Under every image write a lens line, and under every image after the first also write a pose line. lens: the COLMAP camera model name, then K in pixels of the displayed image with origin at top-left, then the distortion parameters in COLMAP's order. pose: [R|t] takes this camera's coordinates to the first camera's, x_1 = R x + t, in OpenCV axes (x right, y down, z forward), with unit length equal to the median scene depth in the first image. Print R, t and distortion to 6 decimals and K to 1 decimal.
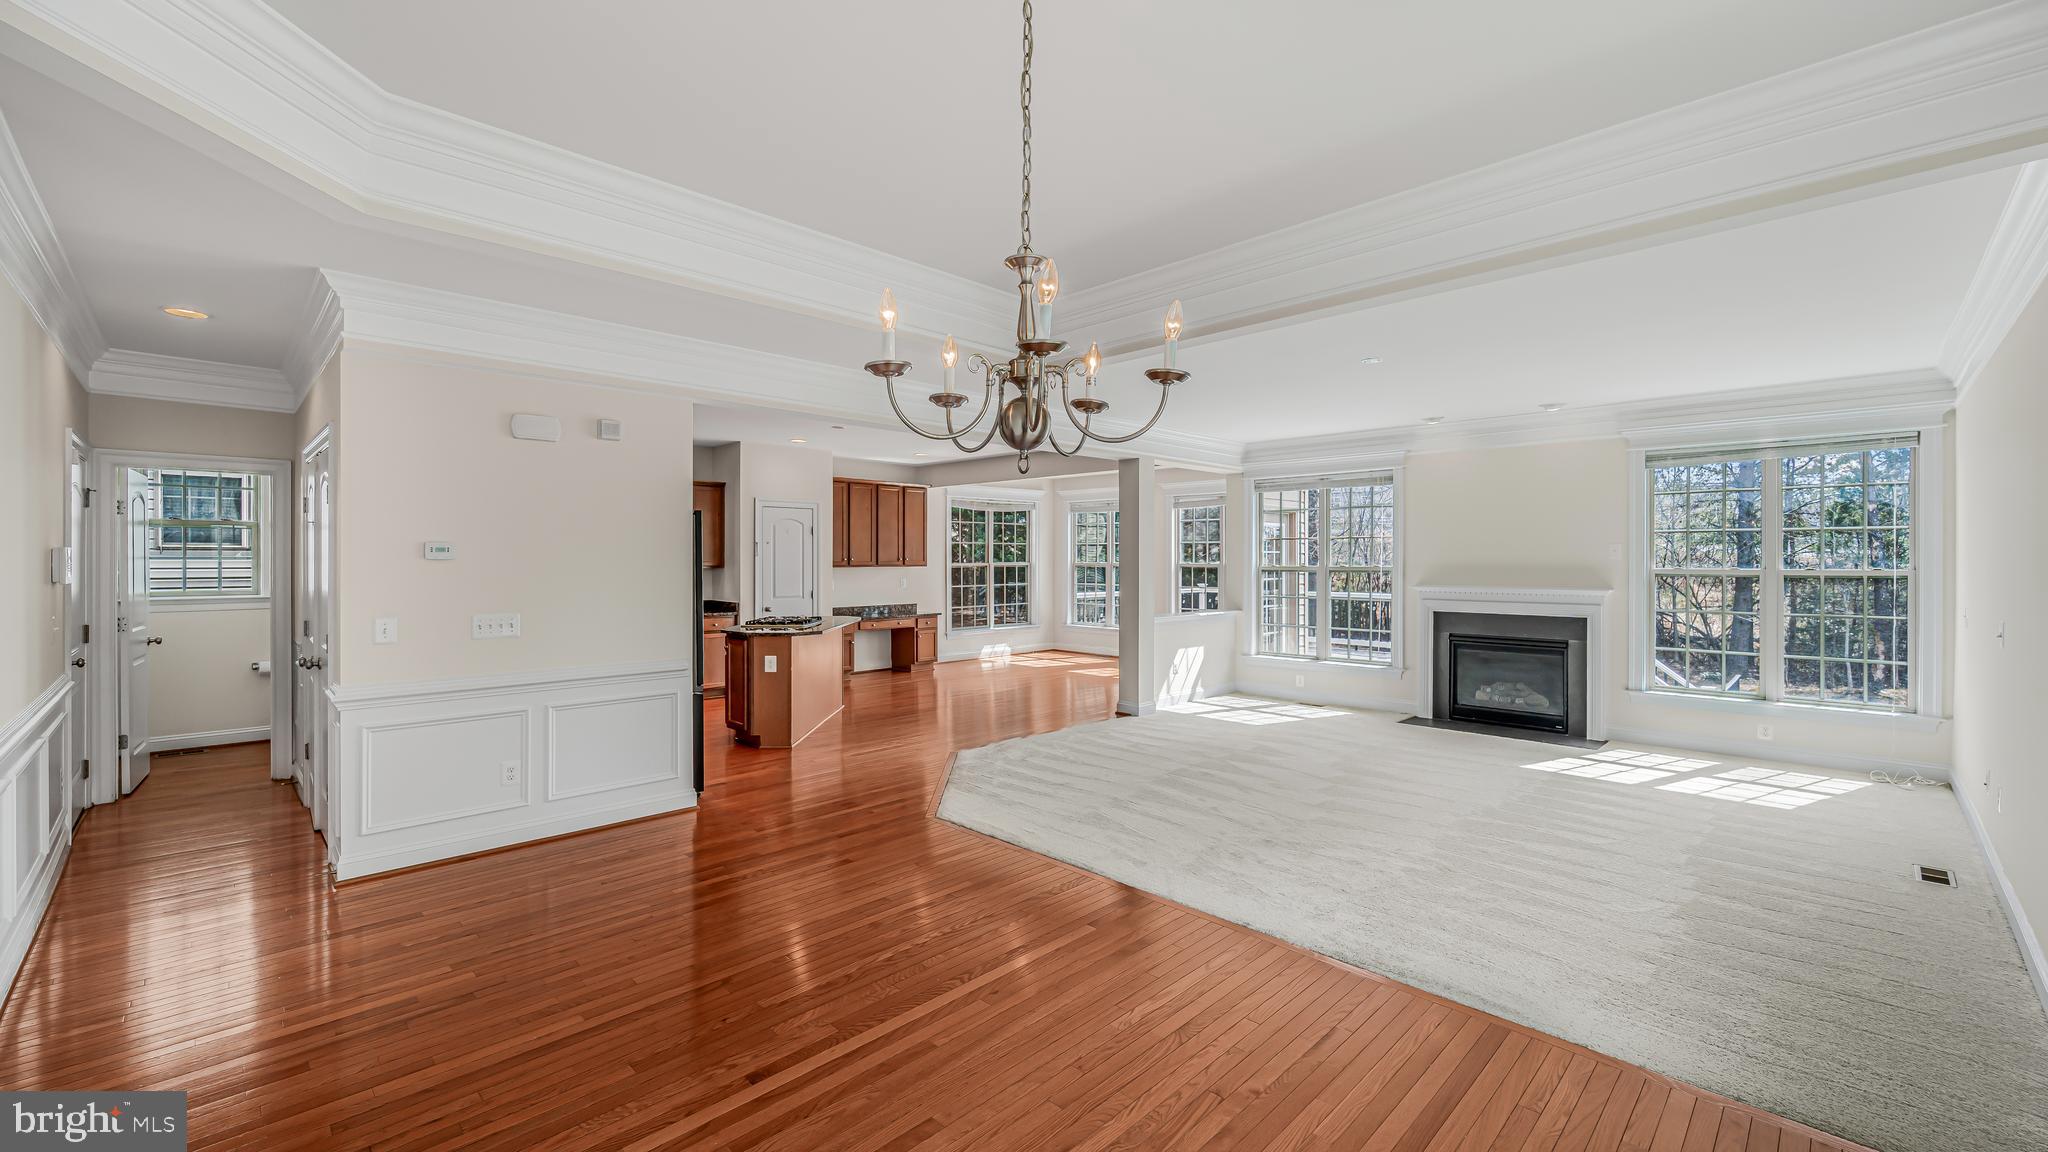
lens RADIAL K [[824.6, 0, 1034.3], [0, 824.6, 562.2], [0, 0, 1]] dist [-0.003599, -0.000554]
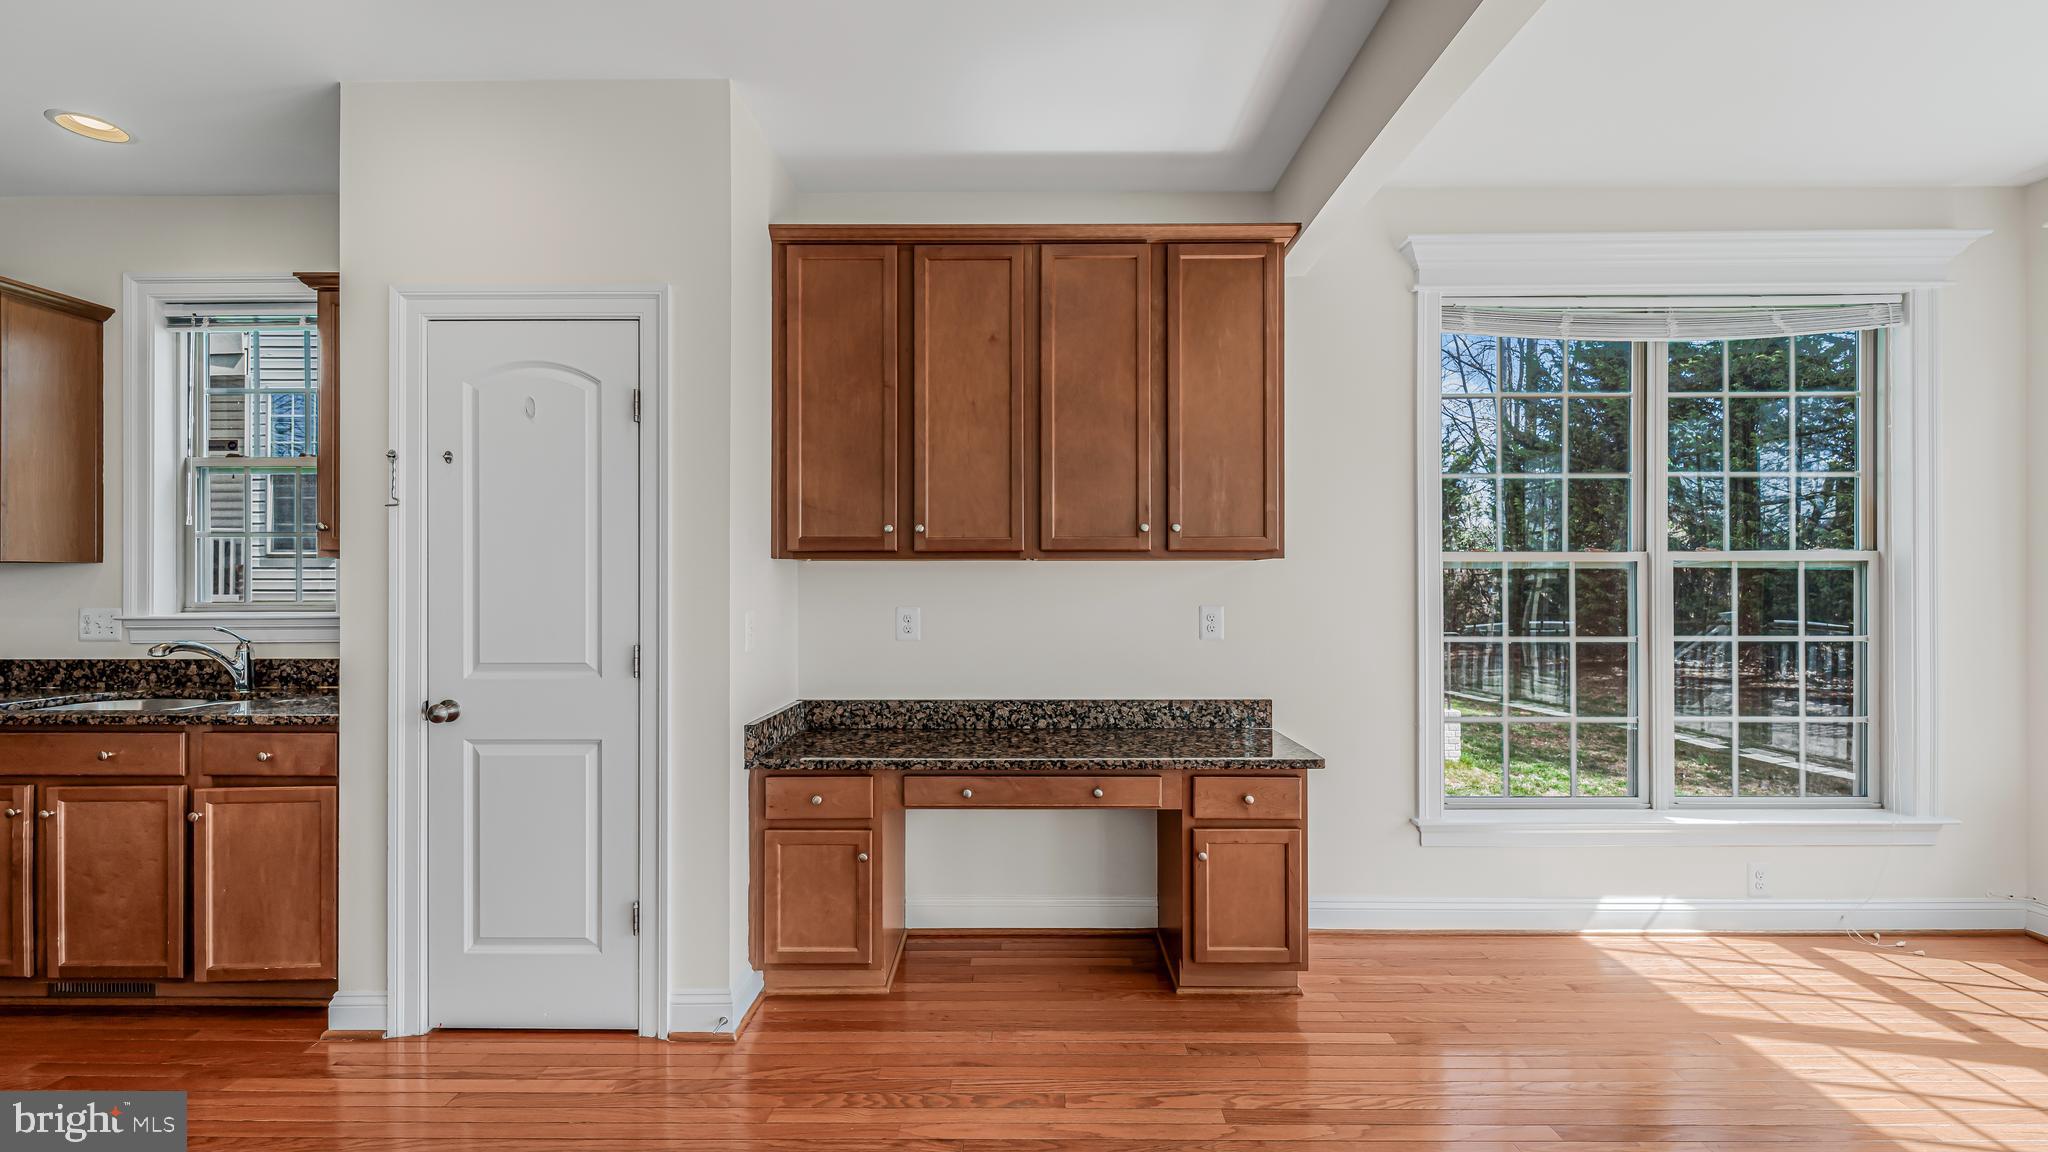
lens RADIAL K [[825.4, 0, 1039.7], [0, 825.4, 585.2], [0, 0, 1]] dist [0.001689, -0.000380]
pose [[0.698392, 0.000899, -0.715715, -0.004737], [-0.002713, 0.999995, -0.001391, 0.016641], [0.715710, 0.002913, 0.698391, 0.934934]]
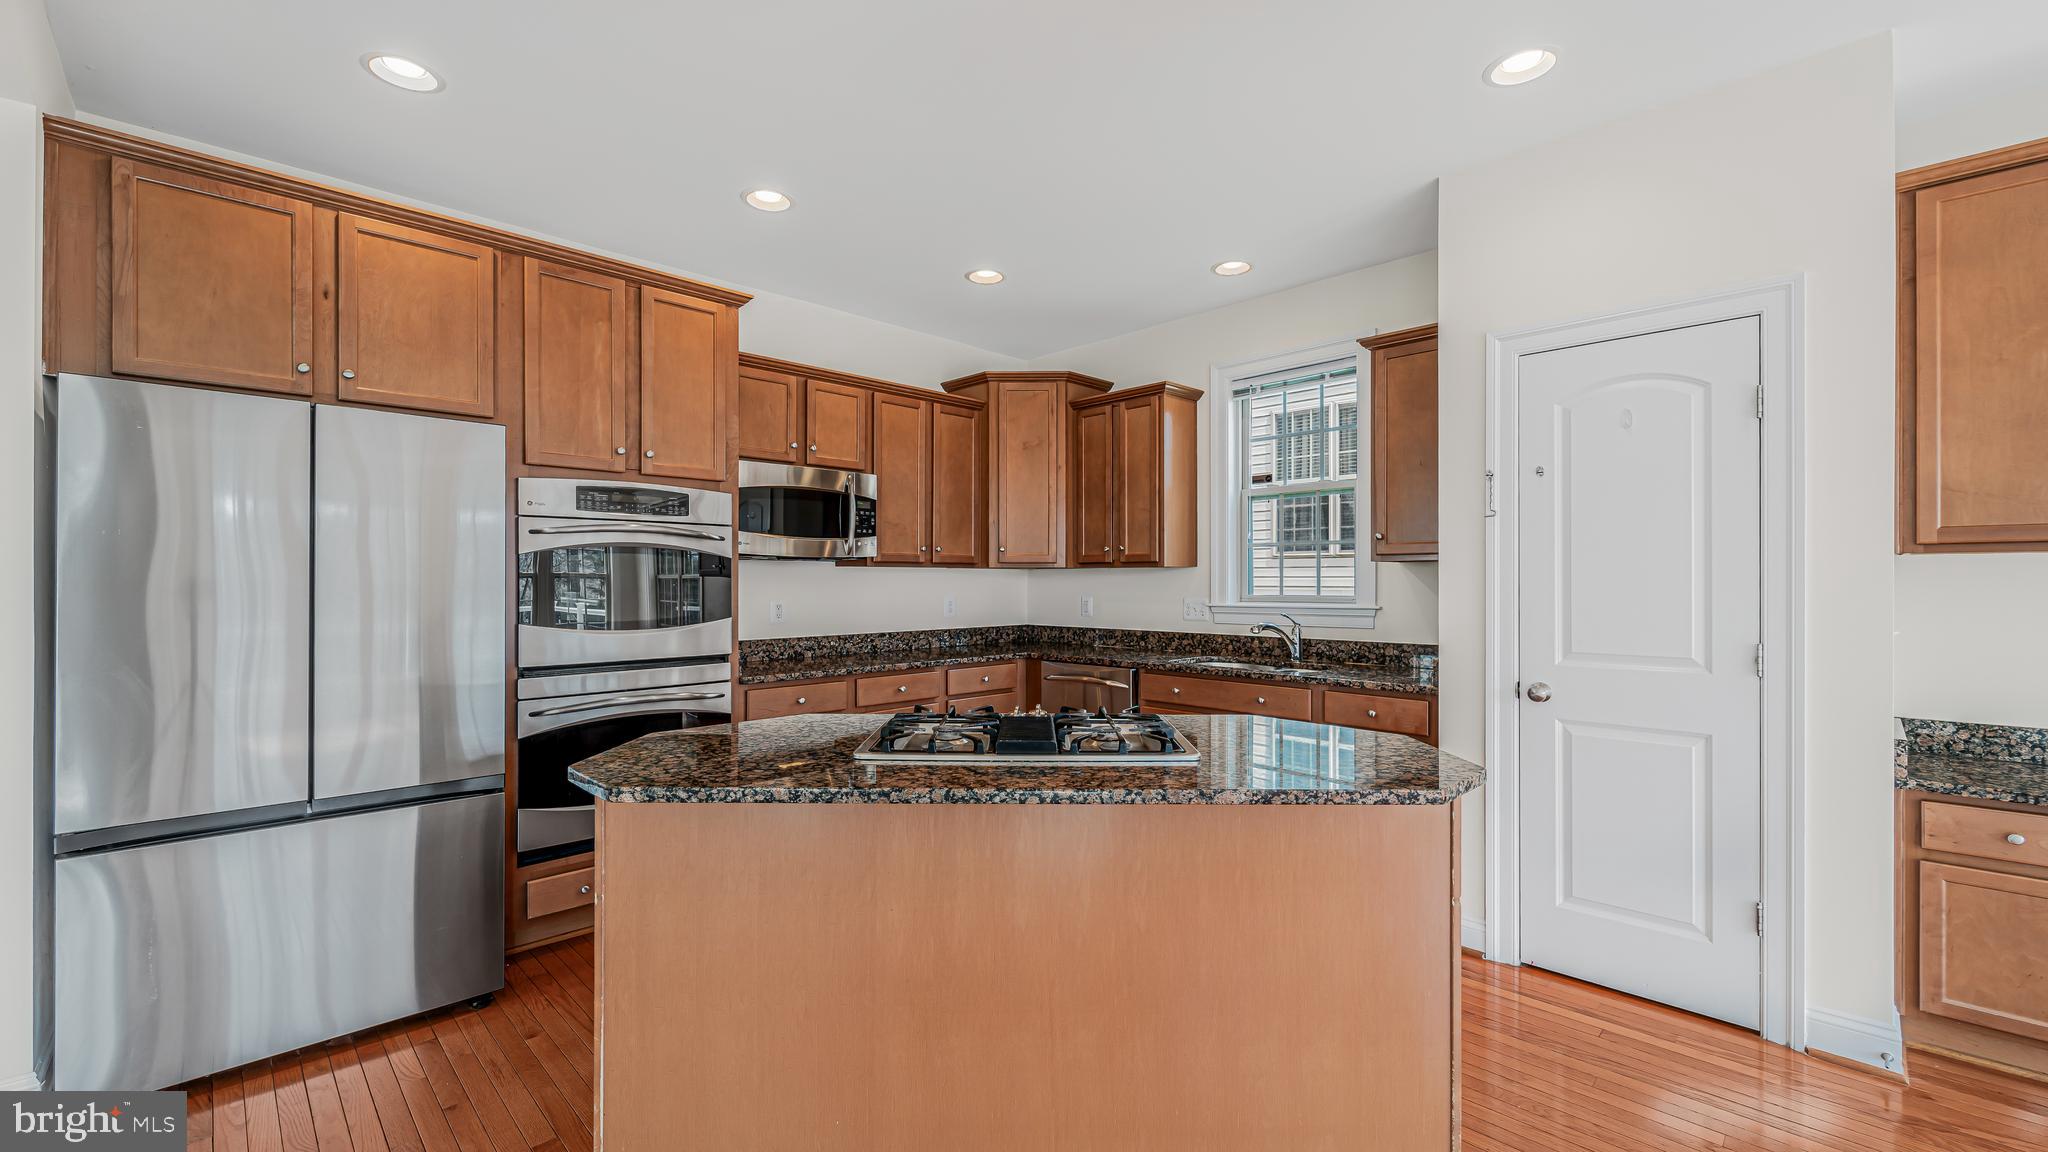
lens RADIAL K [[839.0, 0, 1019.7], [0, 839.0, 584.3], [0, 0, 1]] dist [0.000349, -0.000034]
pose [[-0.018164, 0.004131, -0.999826, -0.013399], [-0.003671, 0.999984, 0.004198, 0.016660], [0.999828, 0.003747, -0.018149, 0.801381]]
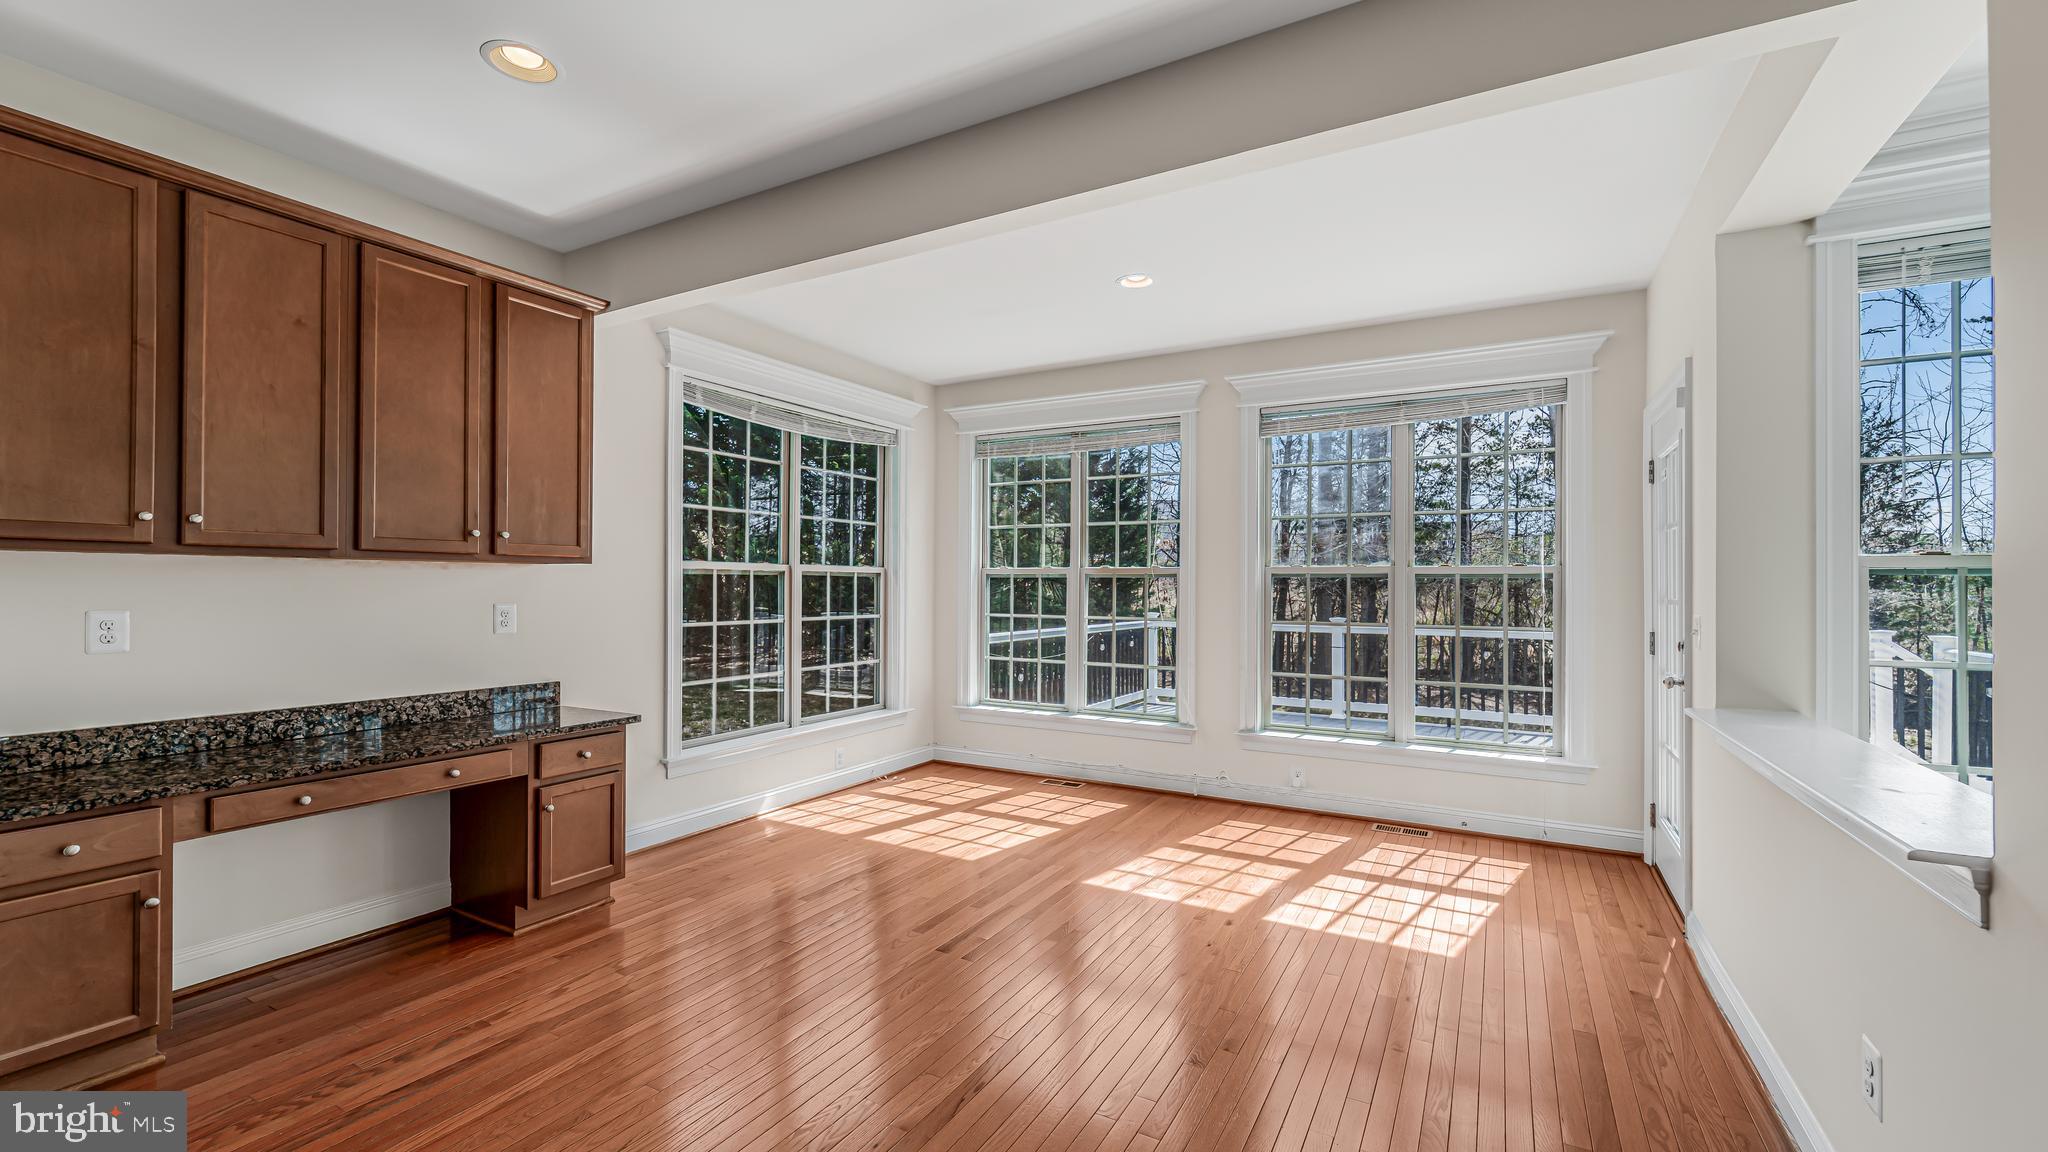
lens RADIAL K [[823.3, 0, 1032.7], [0, 823.3, 583.6], [0, 0, 1]] dist [0.000220, -0.000180]
pose [[0.965053, 0.007212, 0.261954, -0.061736], [-0.006025, 0.999968, -0.005333, 0.016031], [-0.261984, 0.003568, 0.965066, 0.795262]]
